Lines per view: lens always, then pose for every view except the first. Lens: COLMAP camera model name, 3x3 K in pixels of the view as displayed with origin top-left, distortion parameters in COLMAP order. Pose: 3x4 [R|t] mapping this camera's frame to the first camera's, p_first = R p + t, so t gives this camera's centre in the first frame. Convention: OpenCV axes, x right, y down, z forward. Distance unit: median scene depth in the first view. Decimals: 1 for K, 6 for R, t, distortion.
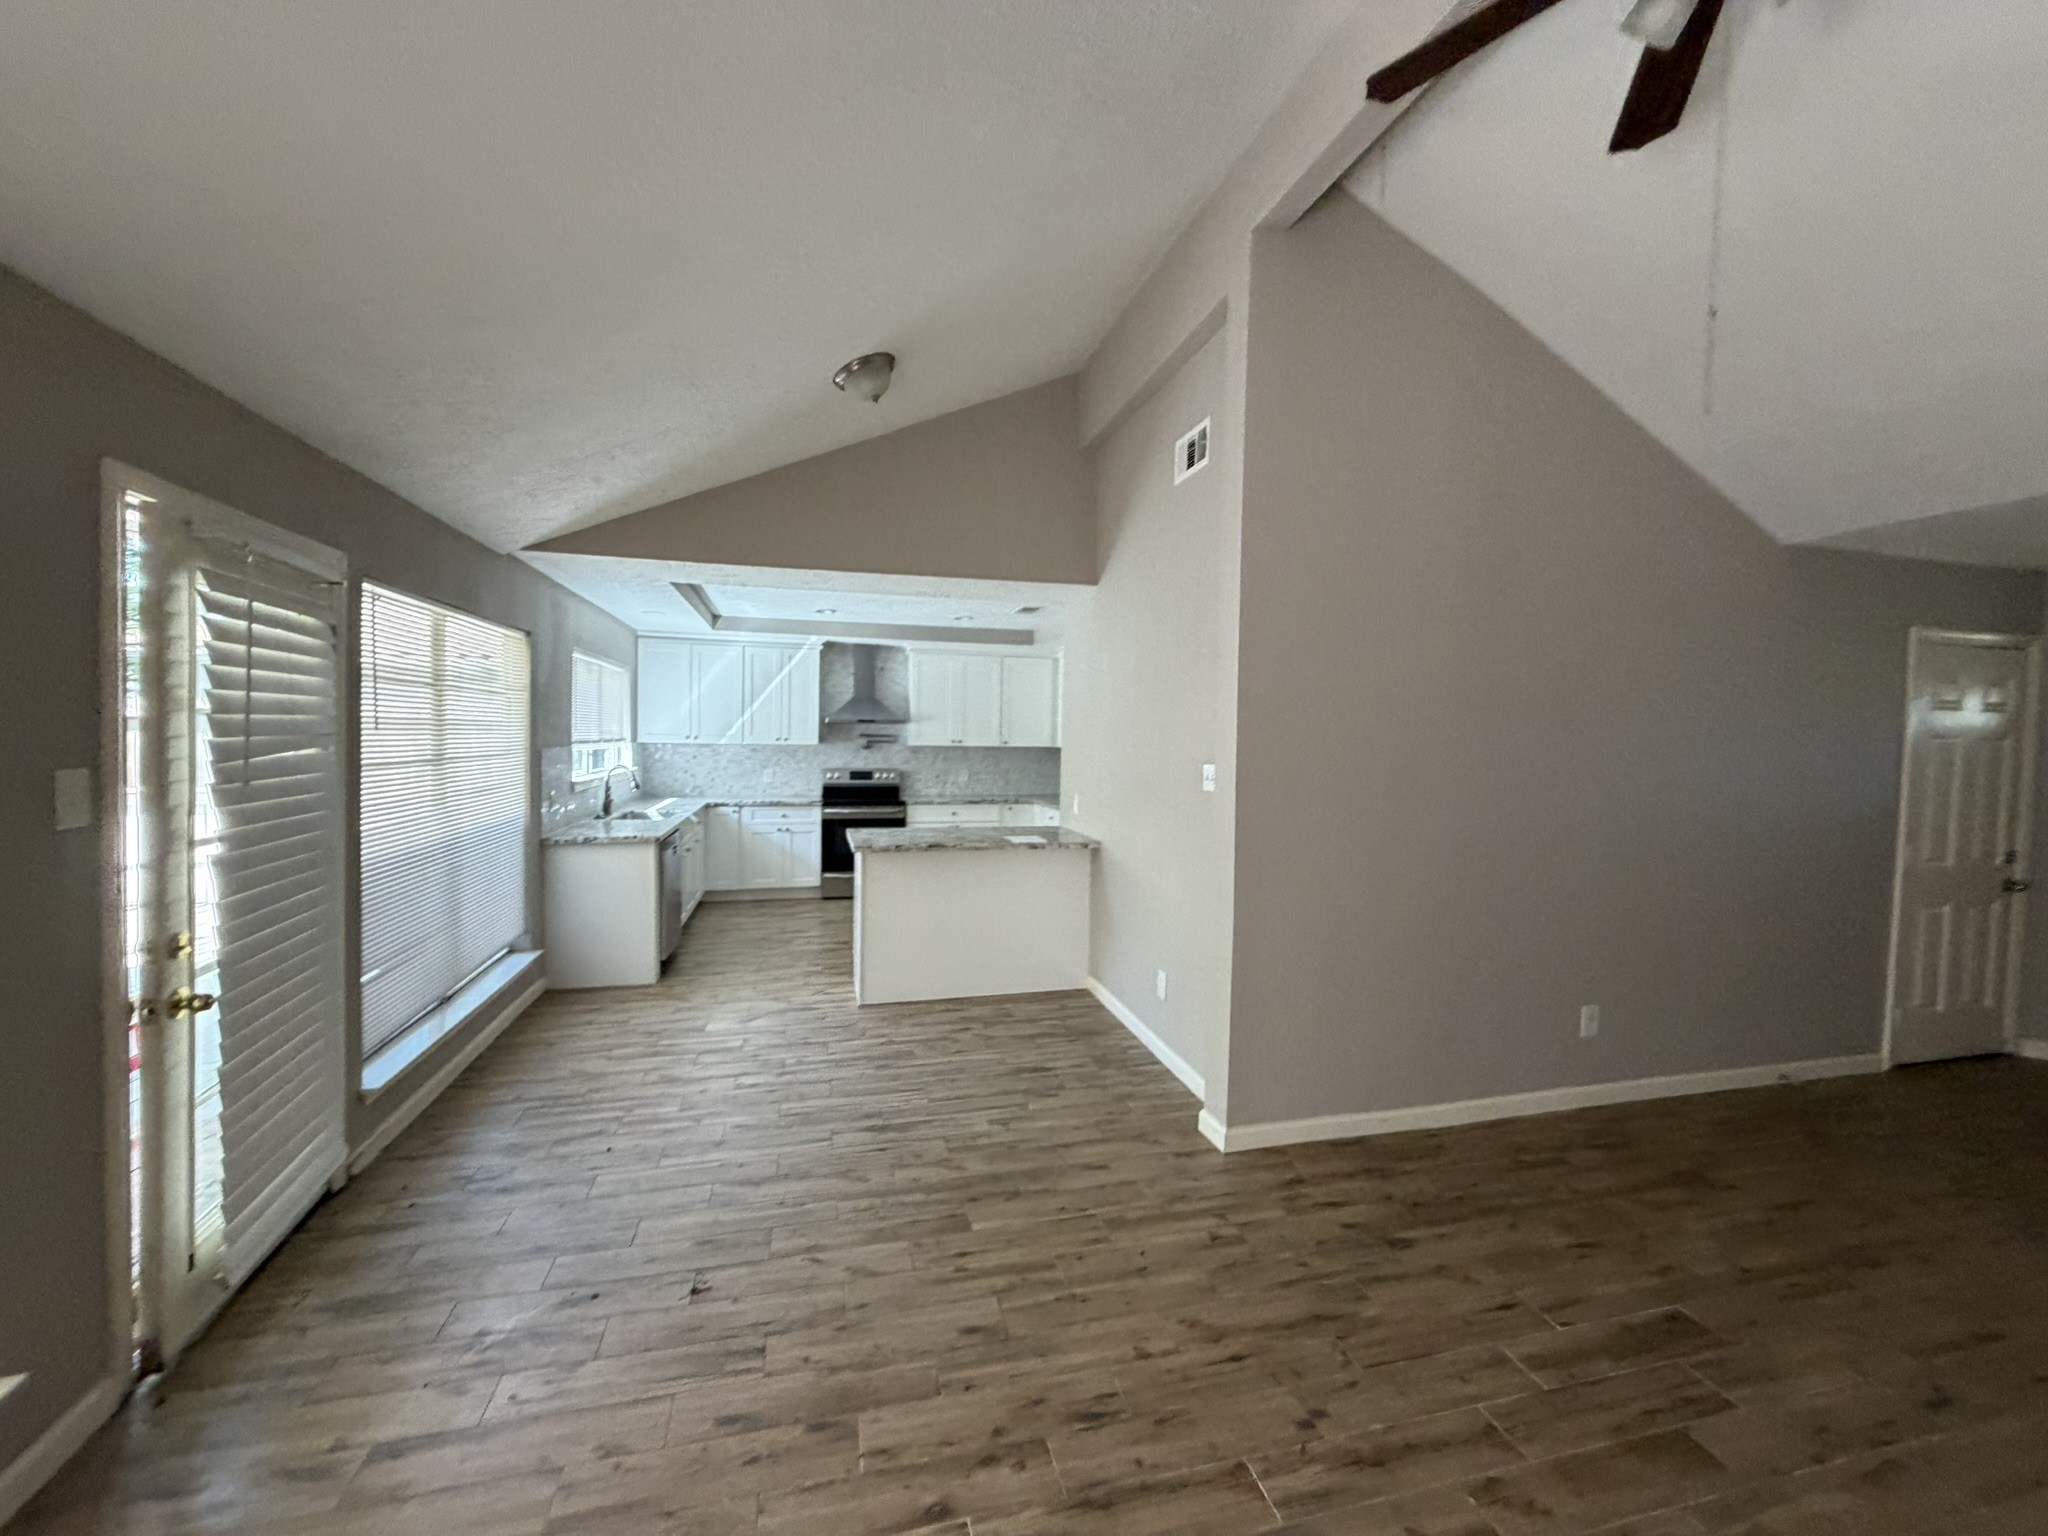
lens RADIAL K [[820.9, 0, 1018.1], [0, 820.9, 765.5], [0, 0, 1]] dist [0.000808, 0.000238]
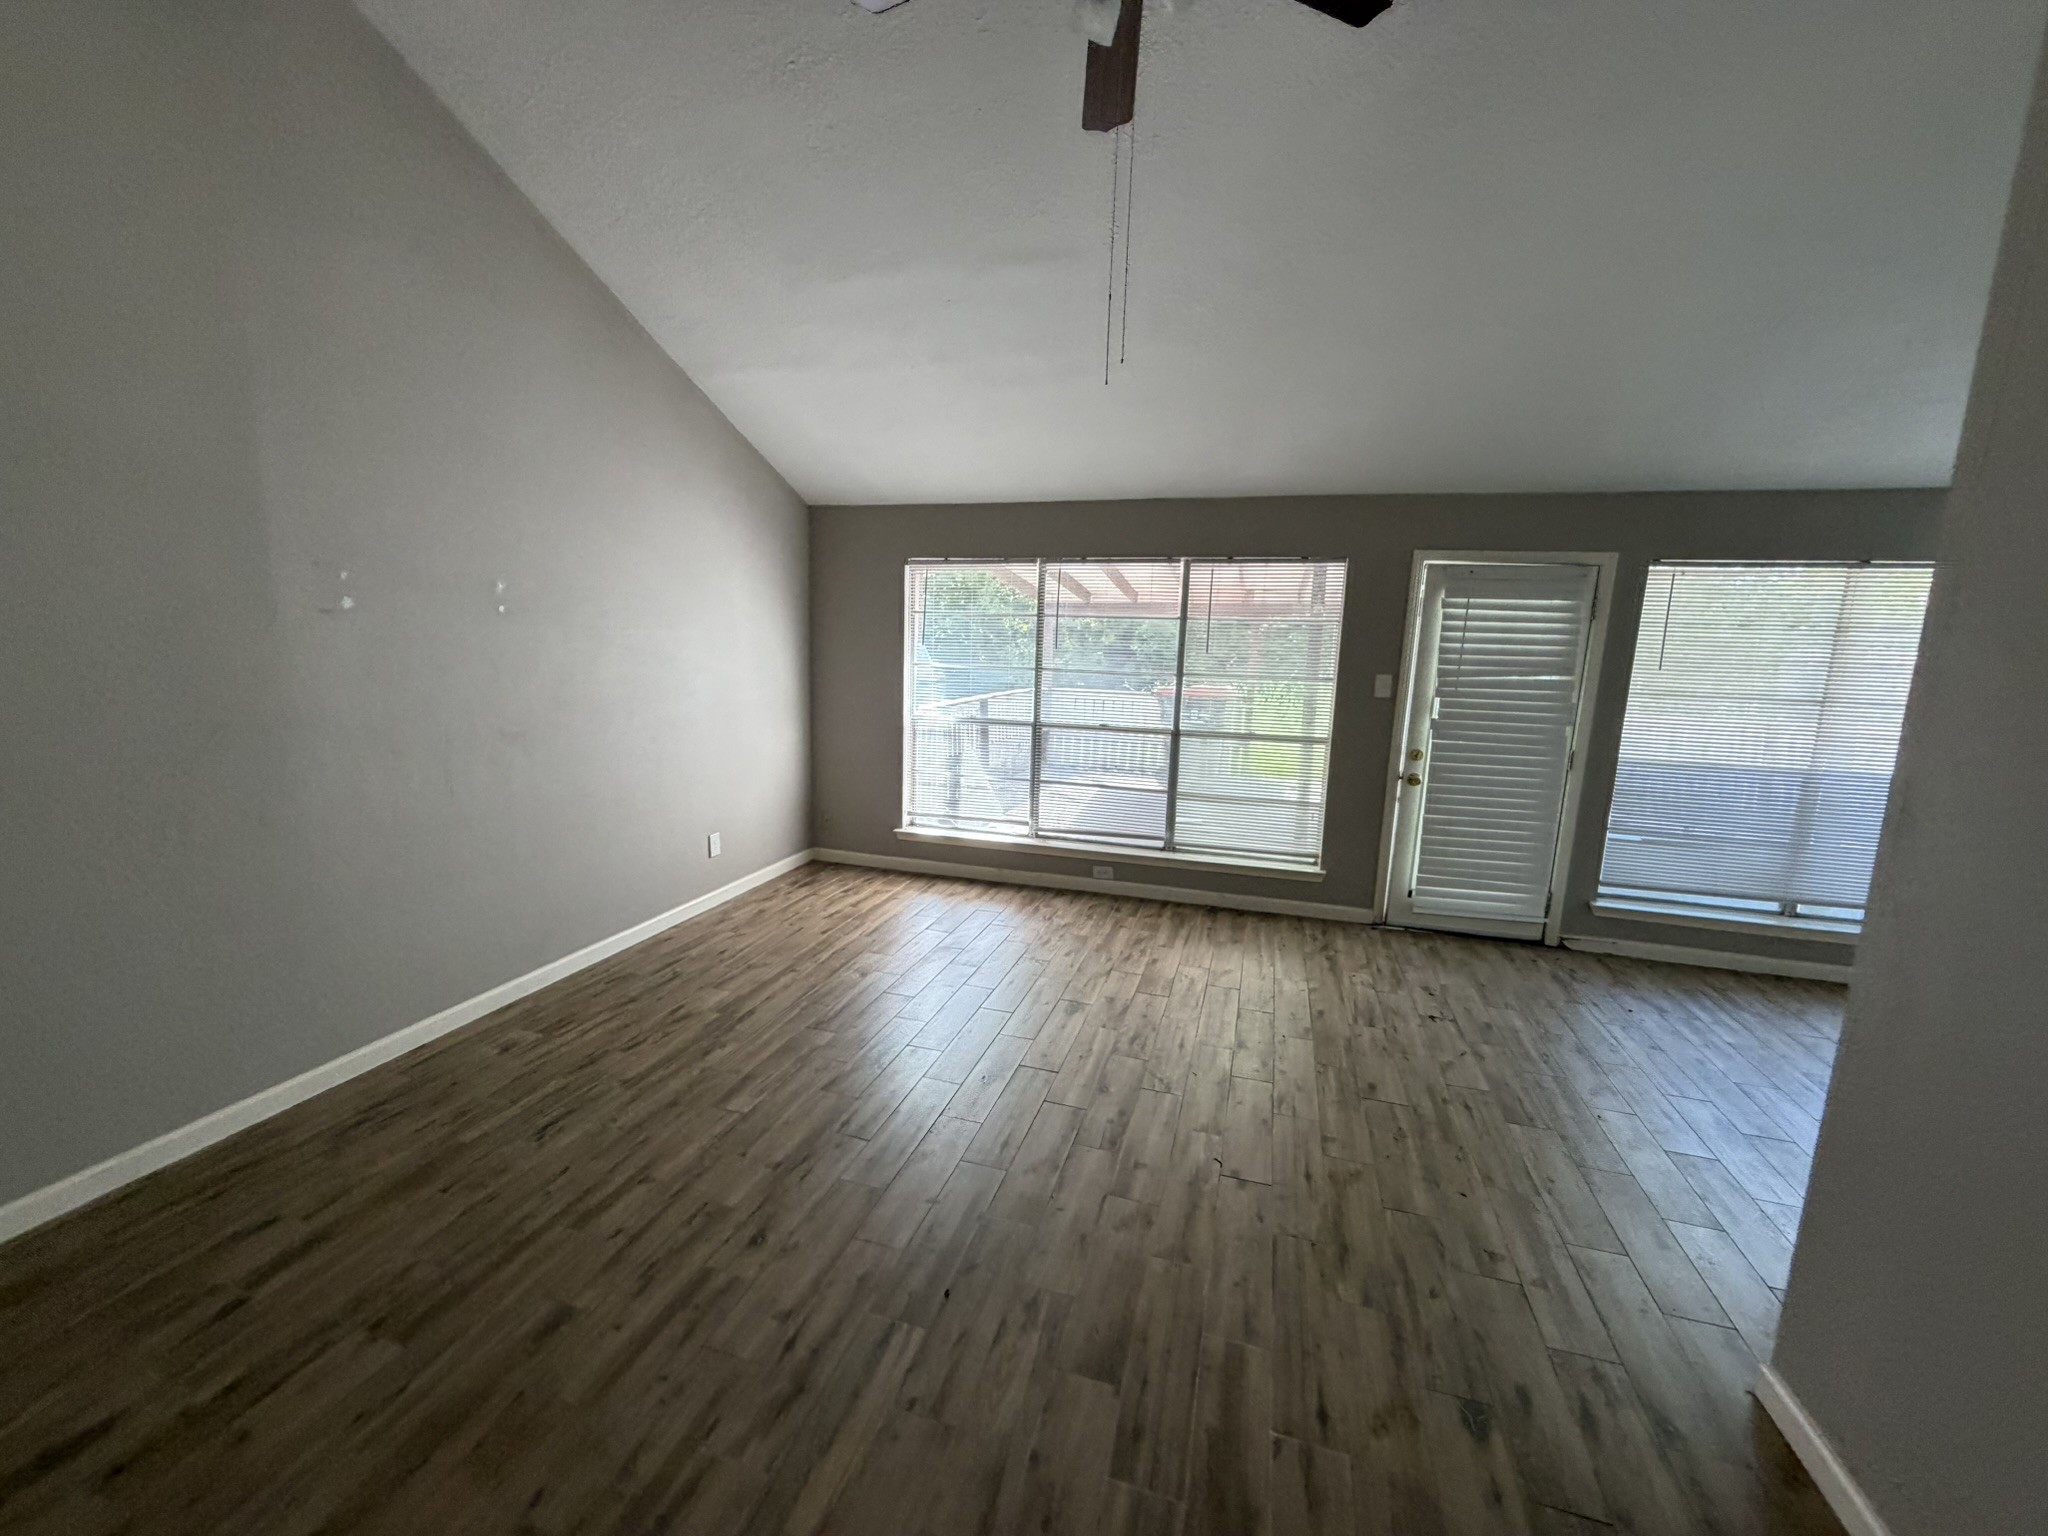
lens RADIAL K [[820.9, 0, 1018.1], [0, 820.9, 765.5], [0, 0, 1]] dist [0.000808, 0.000238]
pose [[-0.524178, 0.100034, -0.845713, 0.798618], [-0.070343, 0.984598, 0.160060, -0.022989], [0.848698, 0.143390, -0.509068, 0.639224]]
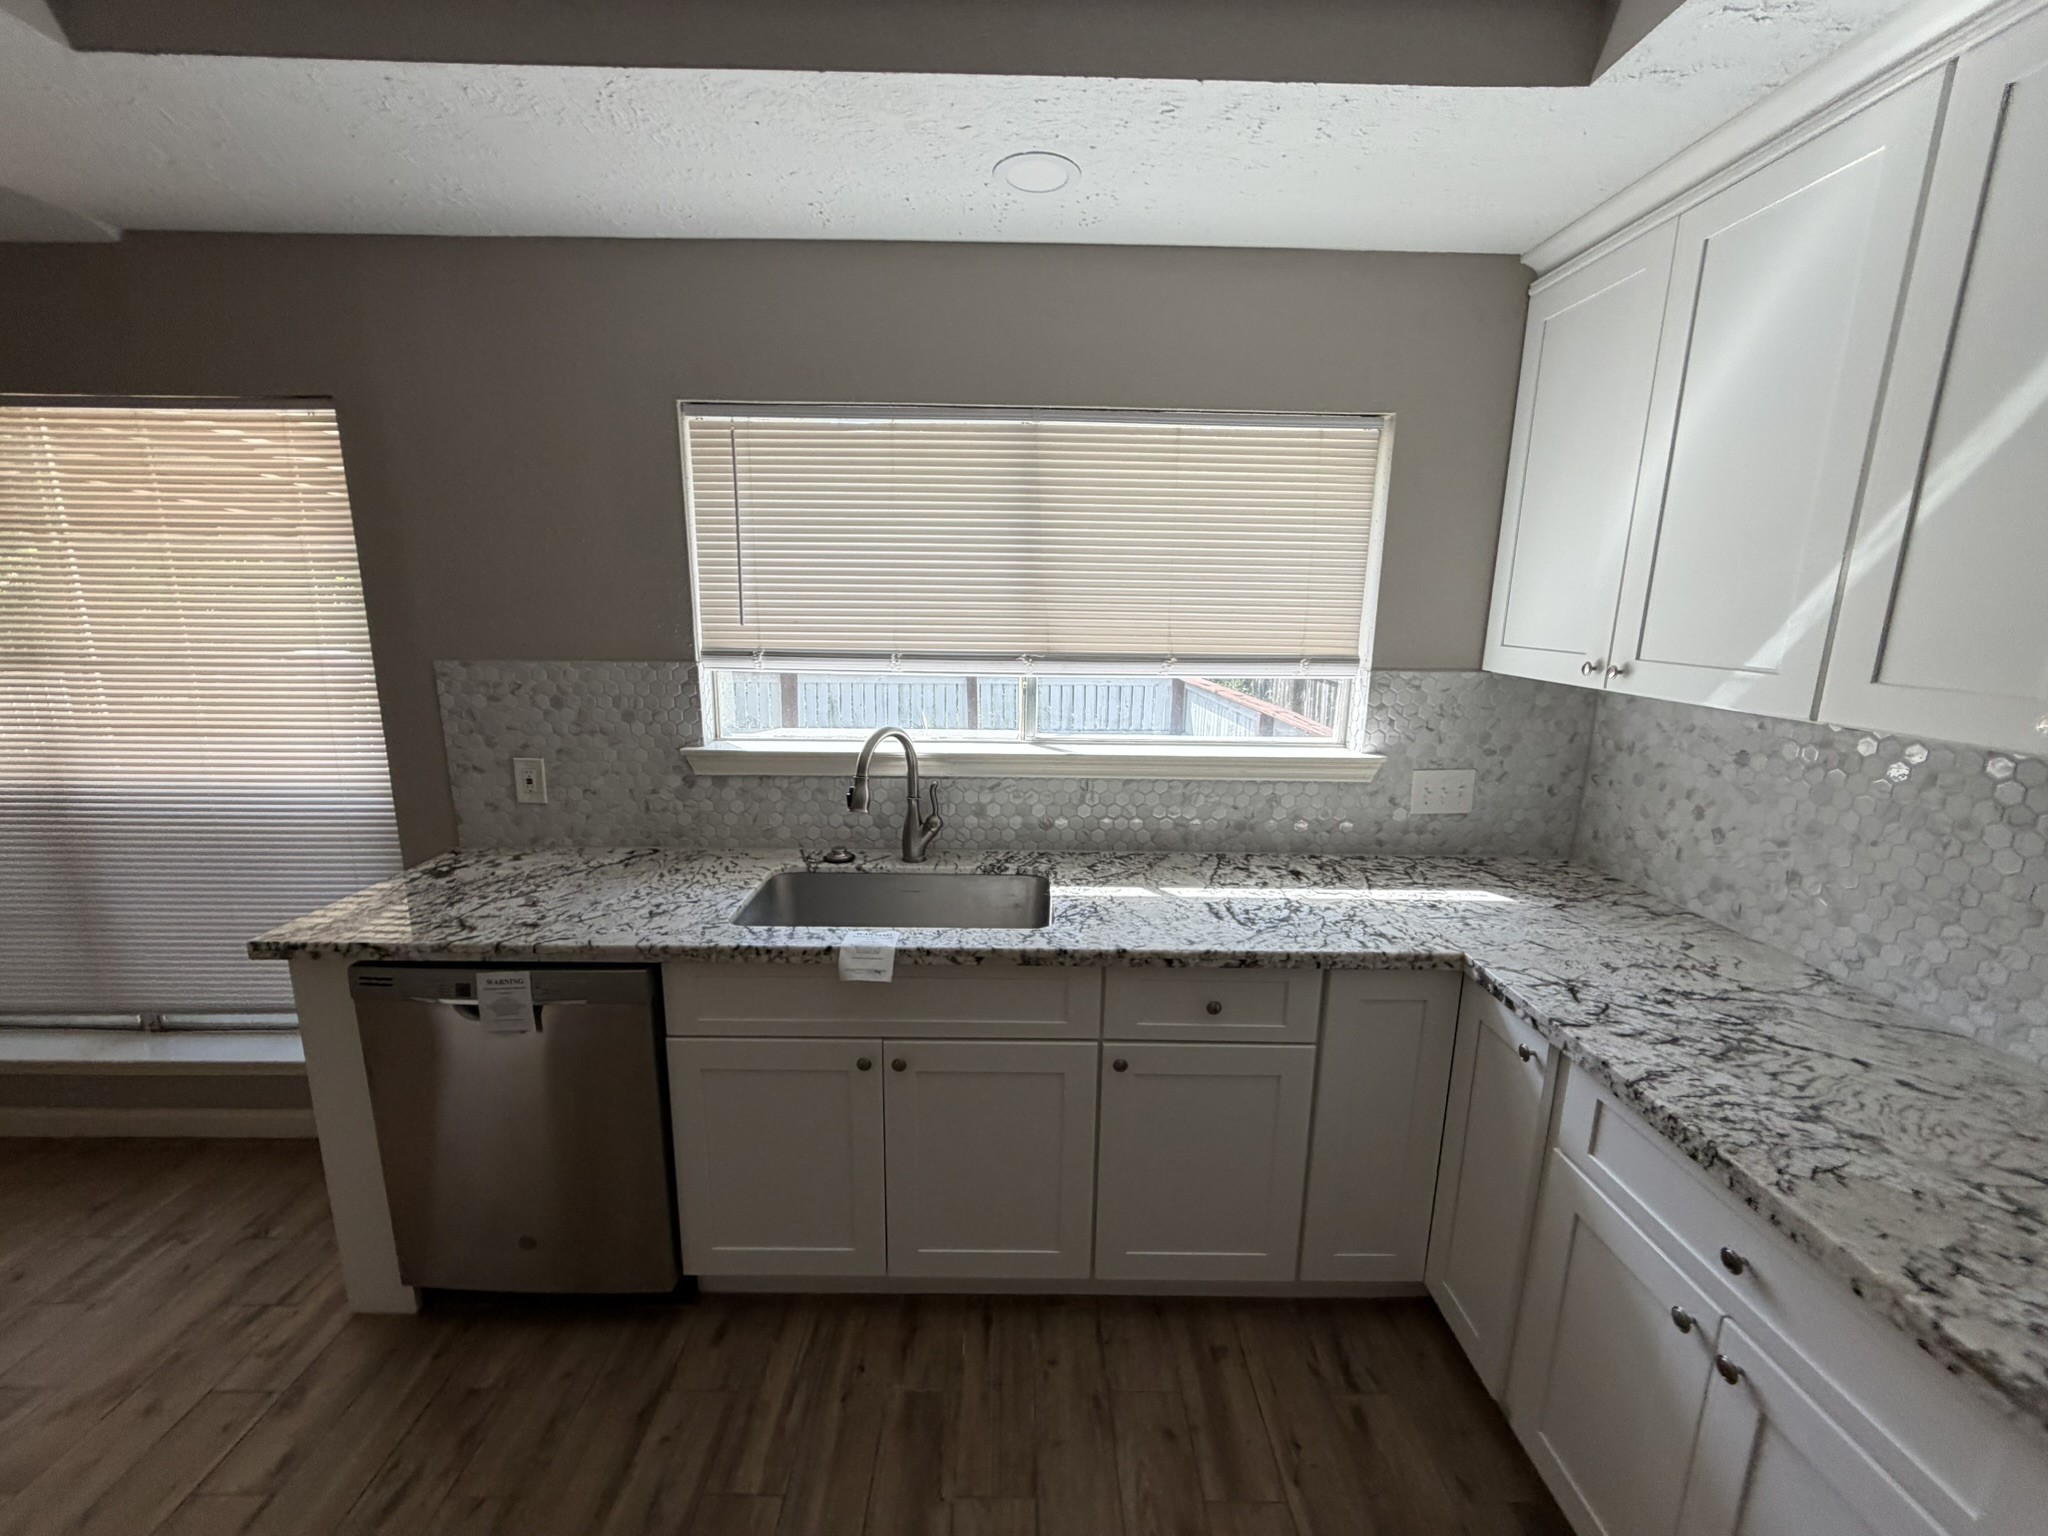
lens RADIAL K [[820.9, 0, 1018.1], [0, 820.9, 765.5], [0, 0, 1]] dist [0.000808, 0.000238]
pose [[-0.244195, 0.175836, -0.953651, -0.268776], [-0.053140, 0.979519, 0.194213, -0.086091], [0.968269, 0.098103, -0.229850, 1.786279]]
